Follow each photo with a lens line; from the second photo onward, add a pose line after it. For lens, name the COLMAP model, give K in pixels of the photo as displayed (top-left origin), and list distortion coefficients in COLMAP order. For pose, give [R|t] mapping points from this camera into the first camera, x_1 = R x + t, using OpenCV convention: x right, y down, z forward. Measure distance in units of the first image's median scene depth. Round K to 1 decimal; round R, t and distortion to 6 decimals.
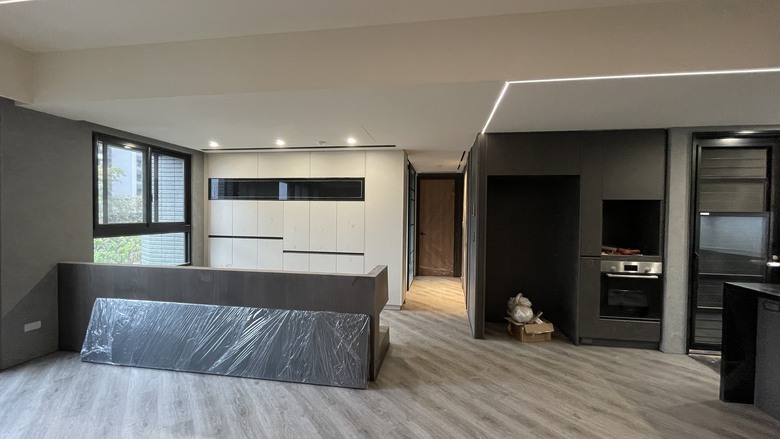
lens RADIAL K [[318.9, 0, 391.7], [0, 318.9, 219.6], [0, 0, 1]] dist [-0.004878, -0.001059]
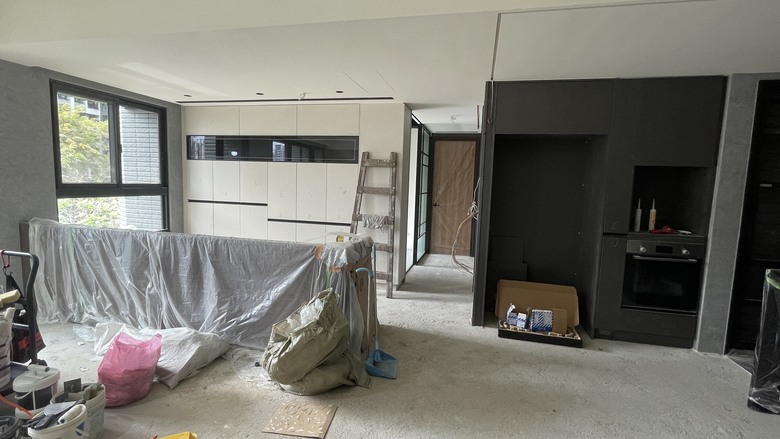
lens RADIAL K [[372.9, 0, 393.5], [0, 372.9, 218.4], [0, 0, 1]] dist [-0.001254, -0.000812]
pose [[0.996870, 0.027342, -0.074186, 0.114014], [-0.021506, 0.996693, 0.078361, 0.010488], [0.076083, -0.076520, 0.994161, -0.005538]]
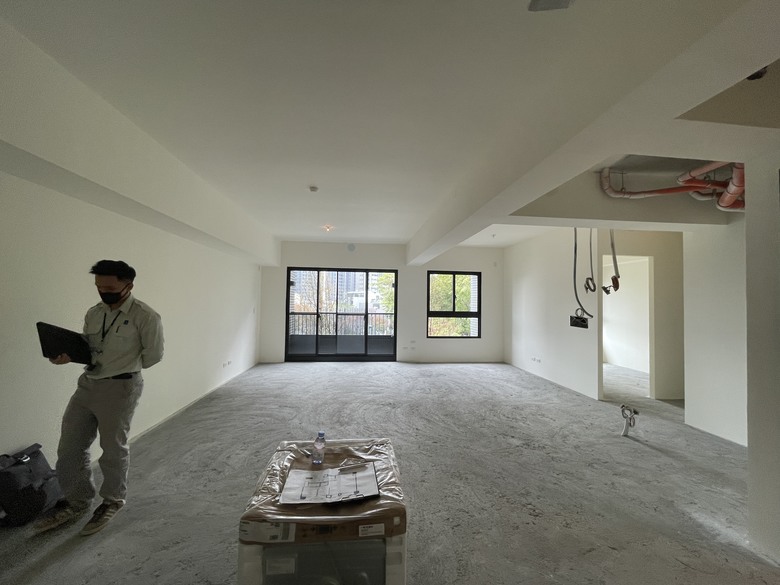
lens RADIAL K [[310.5, 0, 391.9], [0, 310.5, 287.8], [0, 0, 1]] dist [-0.001549, -0.000034]
pose [[0.232389, -0.057923, -0.970897, 1.143168], [-0.029875, 0.997329, -0.066650, 0.005916], [0.972164, 0.044495, 0.230037, 0.219787]]
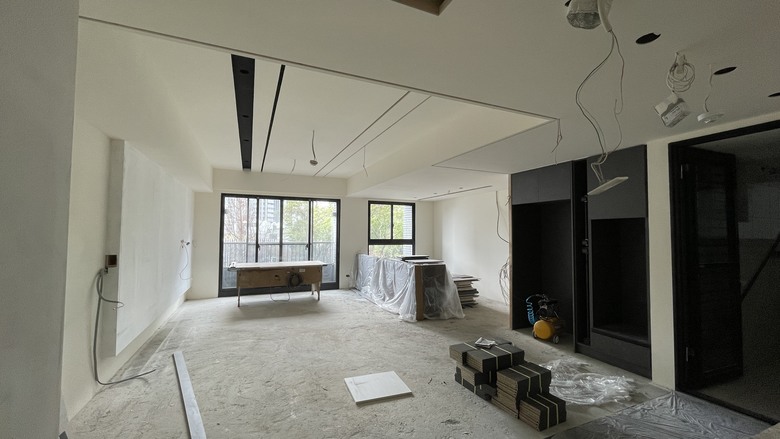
lens RADIAL K [[318.9, 0, 386.6], [0, 318.9, 219.6], [0, 0, 1]] dist [-0.004878, -0.001059]
pose [[0.528095, -0.043959, -0.848047, 1.138622], [-0.015031, 0.998019, -0.061093, 0.012332], [0.849052, 0.045010, 0.526388, -0.151648]]
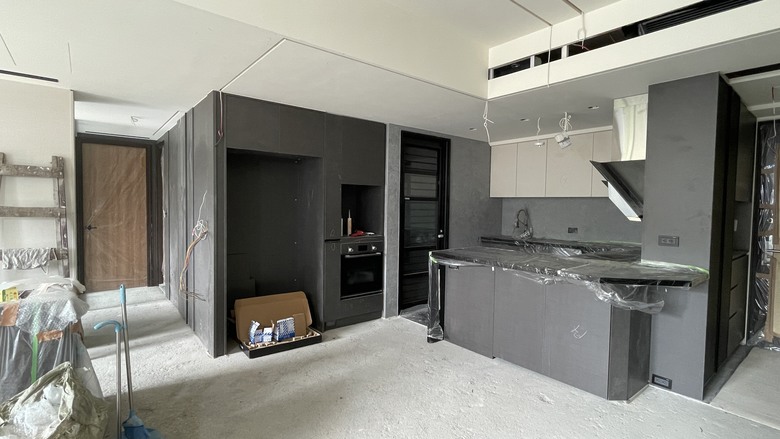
lens RADIAL K [[372.9, 0, 393.3], [0, 372.9, 219.6], [0, 0, 1]] dist [-0.001254, -0.000812]
pose [[0.665502, -0.031192, 0.745744, -0.116541], [0.005498, 0.999304, 0.036890, 0.008012], [-0.746376, -0.020450, 0.665210, 0.072284]]
